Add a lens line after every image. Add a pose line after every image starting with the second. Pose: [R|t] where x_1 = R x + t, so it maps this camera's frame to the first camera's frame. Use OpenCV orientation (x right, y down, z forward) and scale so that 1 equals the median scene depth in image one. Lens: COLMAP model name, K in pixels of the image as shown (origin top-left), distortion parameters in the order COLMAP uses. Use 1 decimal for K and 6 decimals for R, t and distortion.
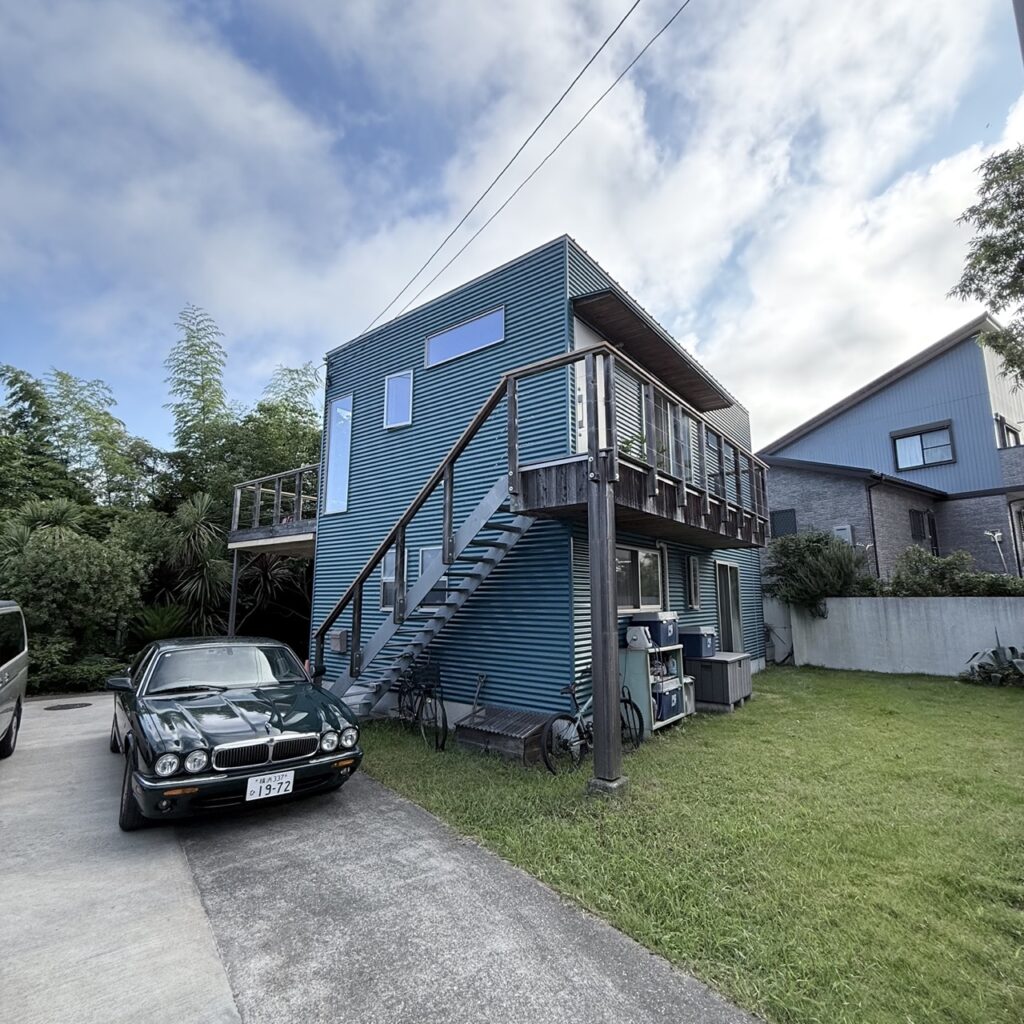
lens RADIAL K [[539.6, 0, 512.0], [0, 539.6, 512.0], [0, 0, 1]] dist [-0.000352, 0.000171]
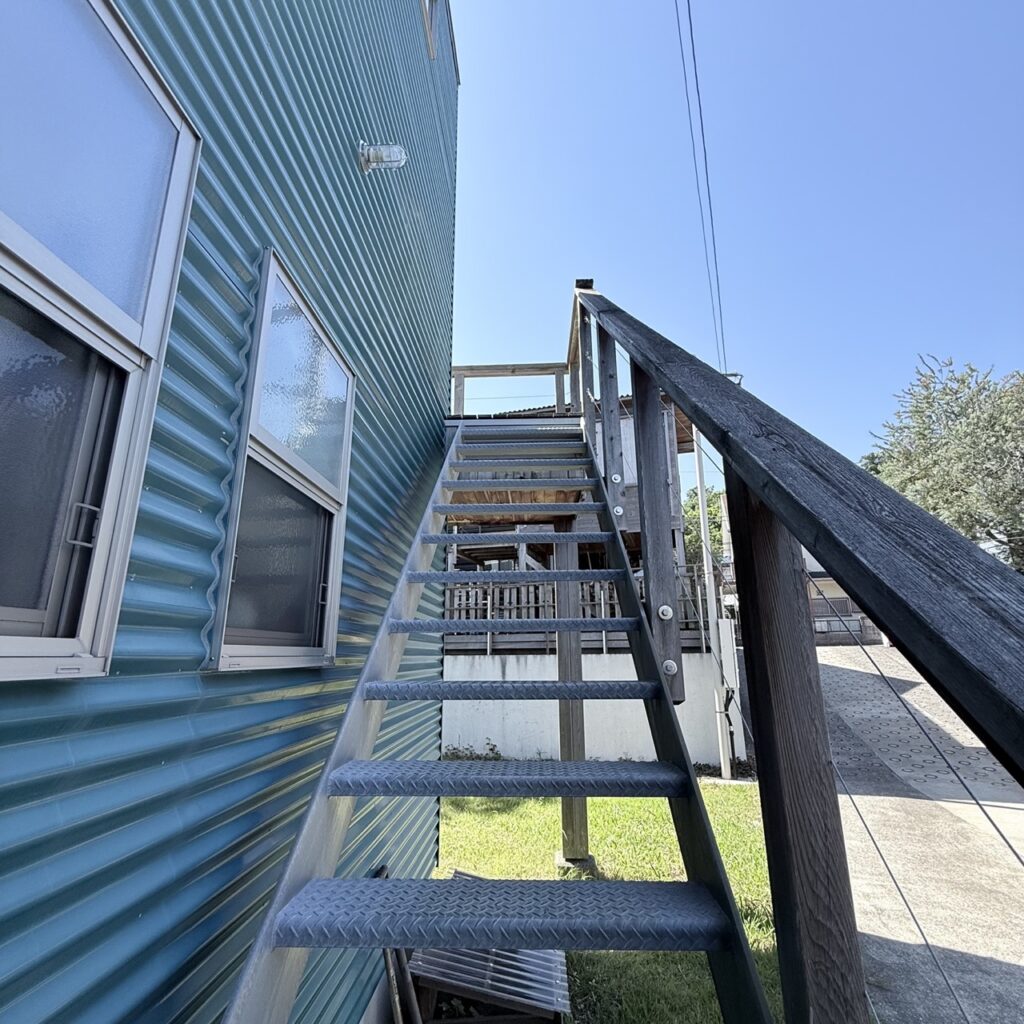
lens RADIAL K [[539.6, 0, 512.0], [0, 539.6, 512.0], [0, 0, 1]] dist [-0.000352, 0.000171]
pose [[-0.571645, 0.210990, 0.792909, -0.344984], [-0.126286, 0.932232, -0.339109, 0.193569], [-0.810724, -0.293983, -0.506261, 1.084101]]
